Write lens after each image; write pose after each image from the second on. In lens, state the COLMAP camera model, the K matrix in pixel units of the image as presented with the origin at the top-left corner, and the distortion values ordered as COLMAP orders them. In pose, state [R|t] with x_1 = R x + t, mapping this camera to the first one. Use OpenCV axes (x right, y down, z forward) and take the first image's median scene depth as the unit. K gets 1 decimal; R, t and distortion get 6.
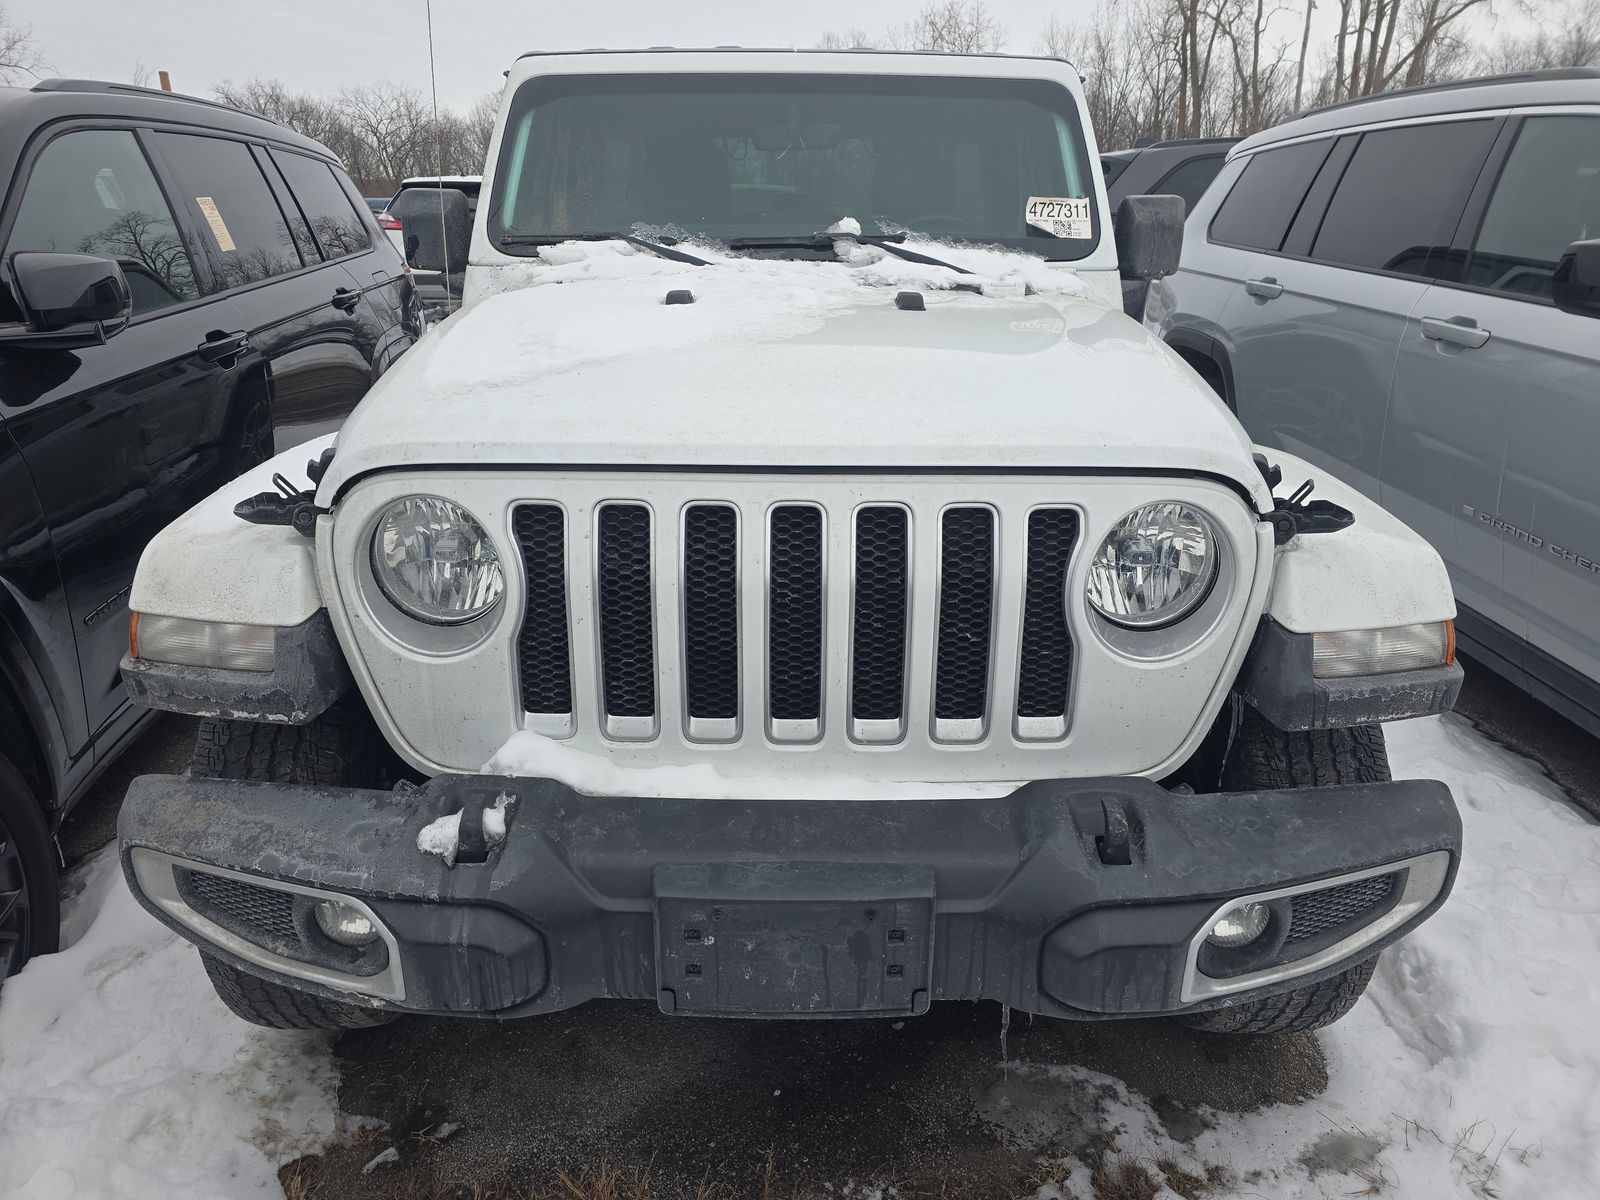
lens RADIAL K [[1072.4, 0, 792.3], [0, 1072.4, 597.9], [0, 0, 1]] dist [0.055263, -0.045900]
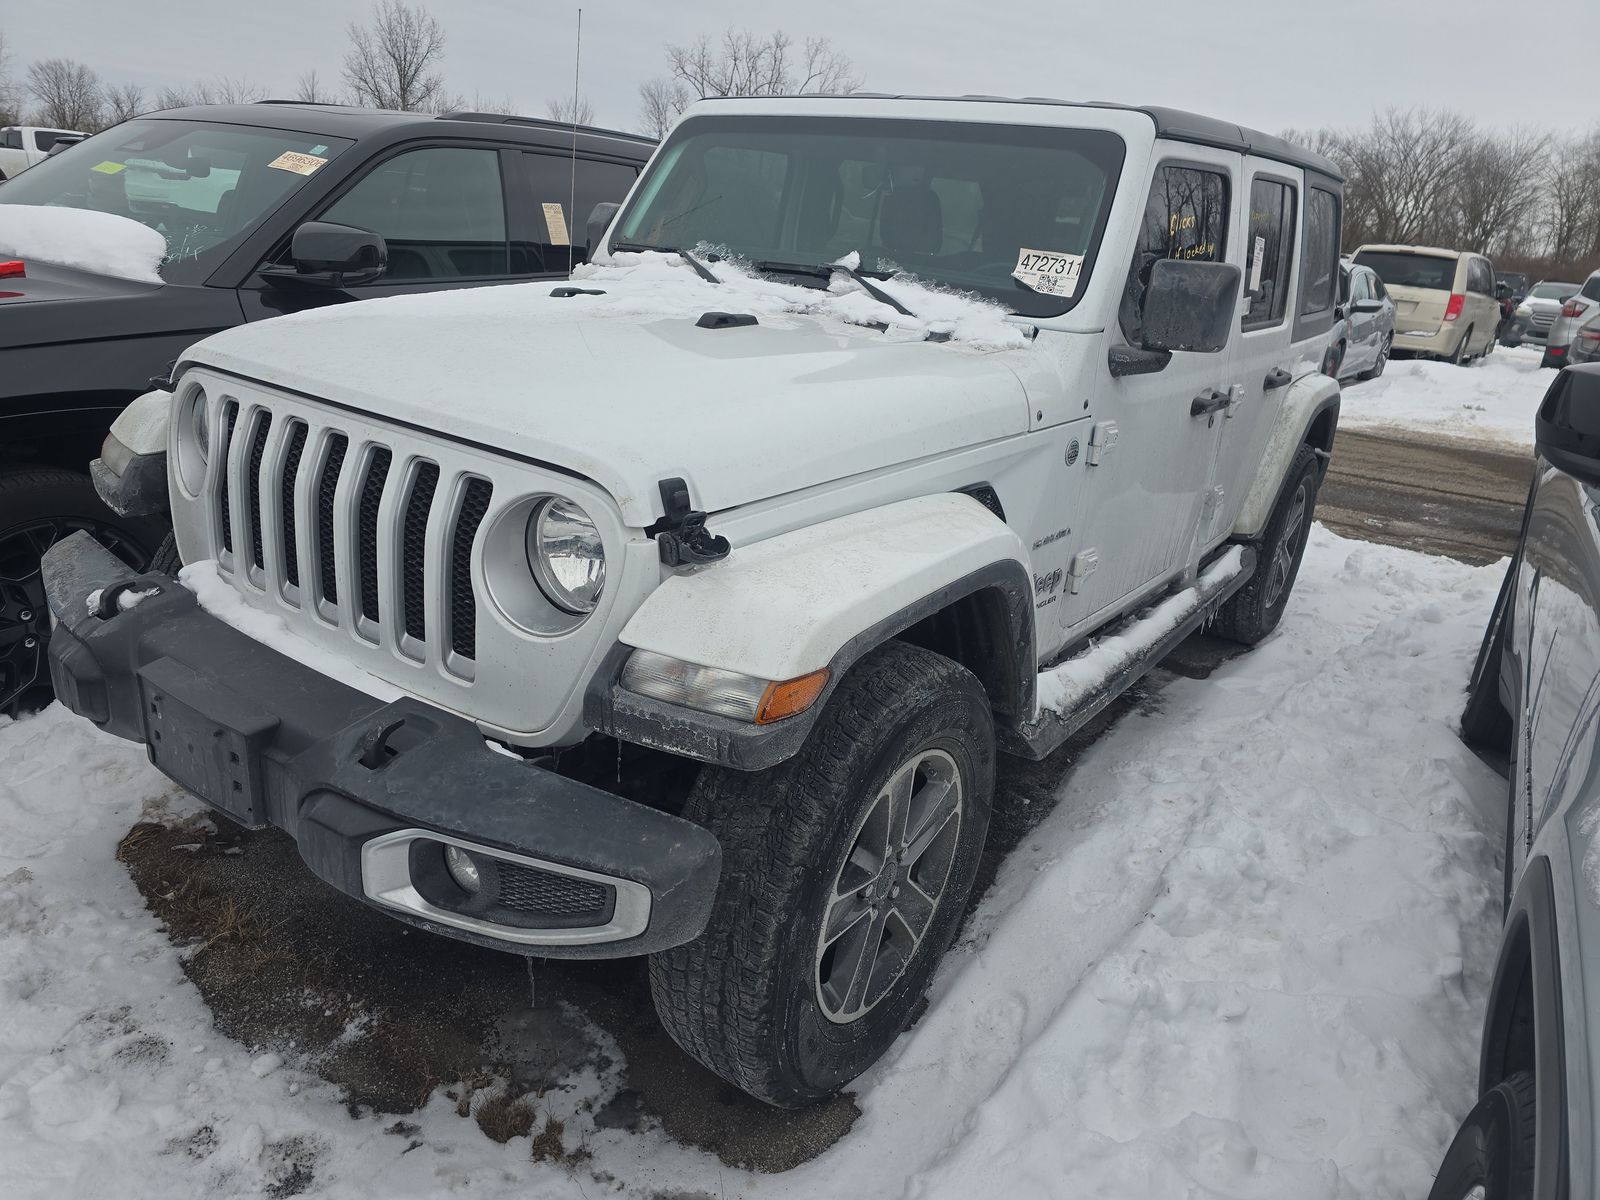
lens RADIAL K [[1068.4, 0, 794.8], [0, 1068.4, 588.7], [0, 0, 1]] dist [0.072523, -0.069310]
pose [[0.810216, 0.252796, -0.528813, 0.917462], [-0.274827, 0.960735, 0.038199, -0.083612], [0.517706, 0.114383, 0.847878, 0.156780]]
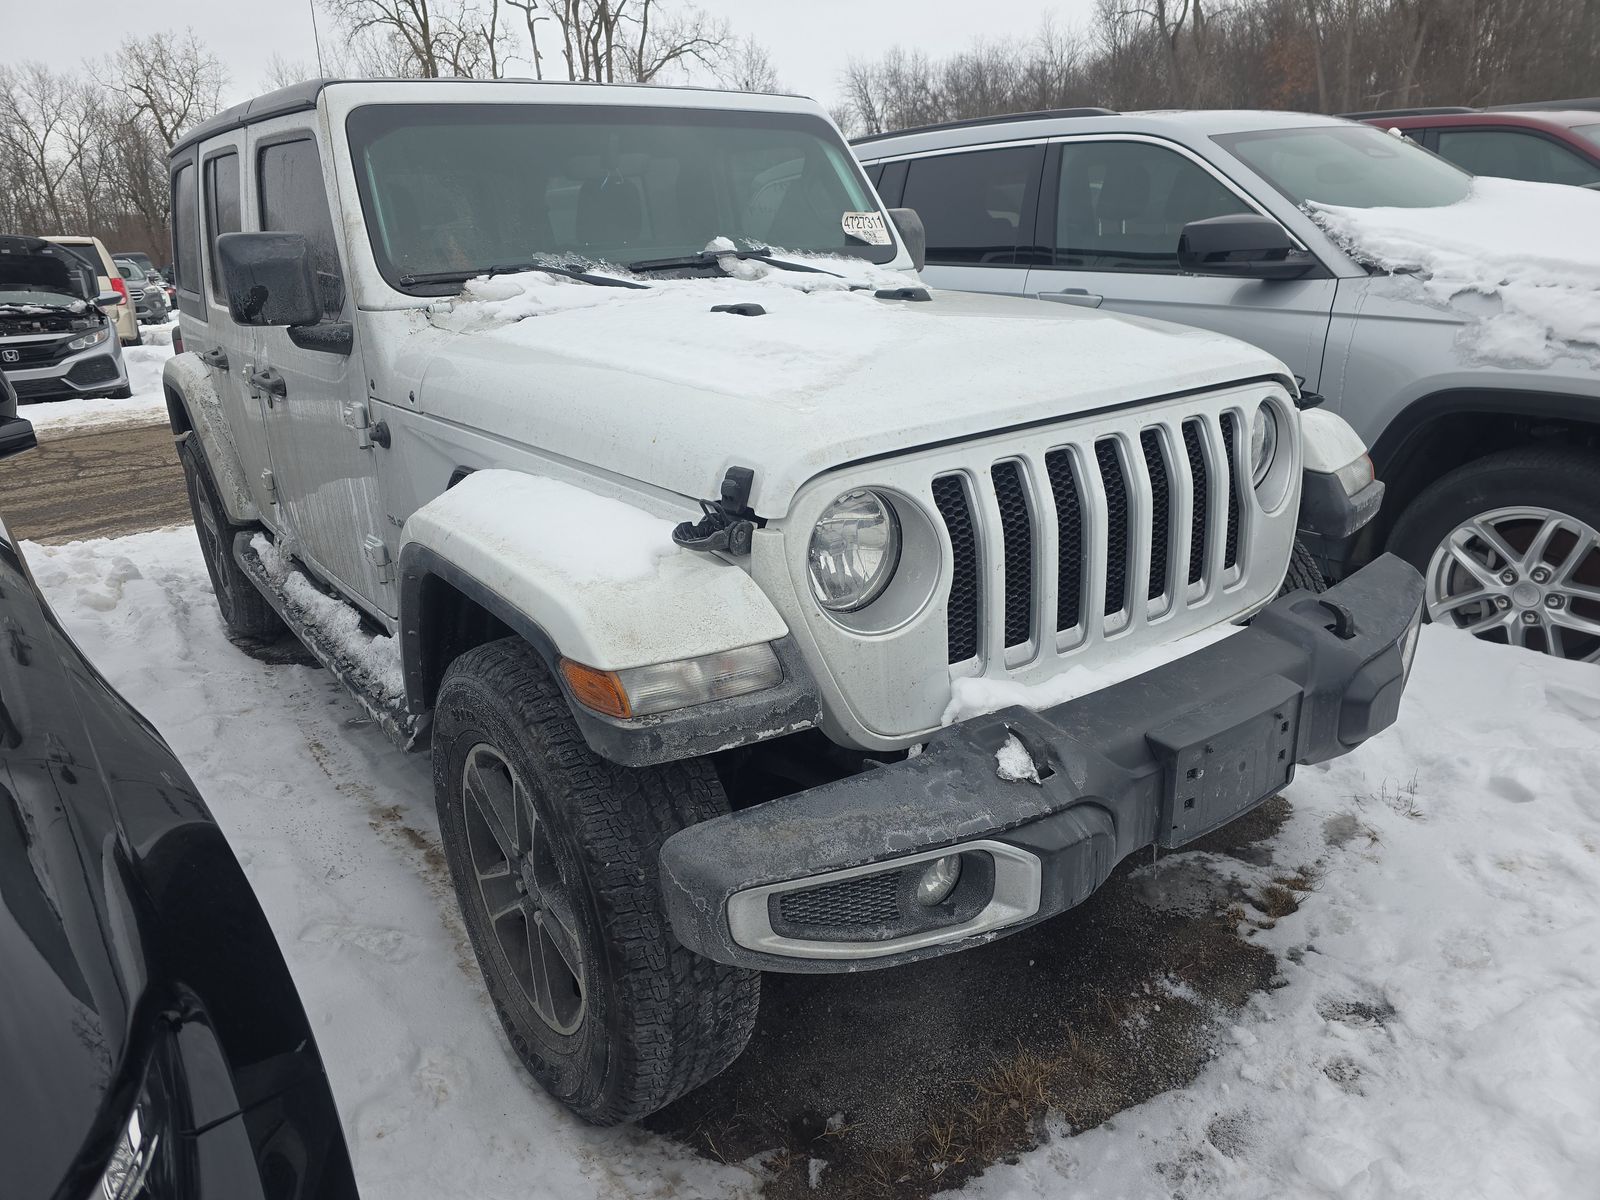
lens RADIAL K [[1068.4, 0, 794.8], [0, 1068.4, 588.7], [0, 0, 1]] dist [0.072523, -0.069310]
pose [[0.813511, -0.228590, 0.534739, -0.777641], [0.248745, 0.967924, 0.035345, -0.039757], [-0.525666, 0.104261, 0.844278, 0.112243]]
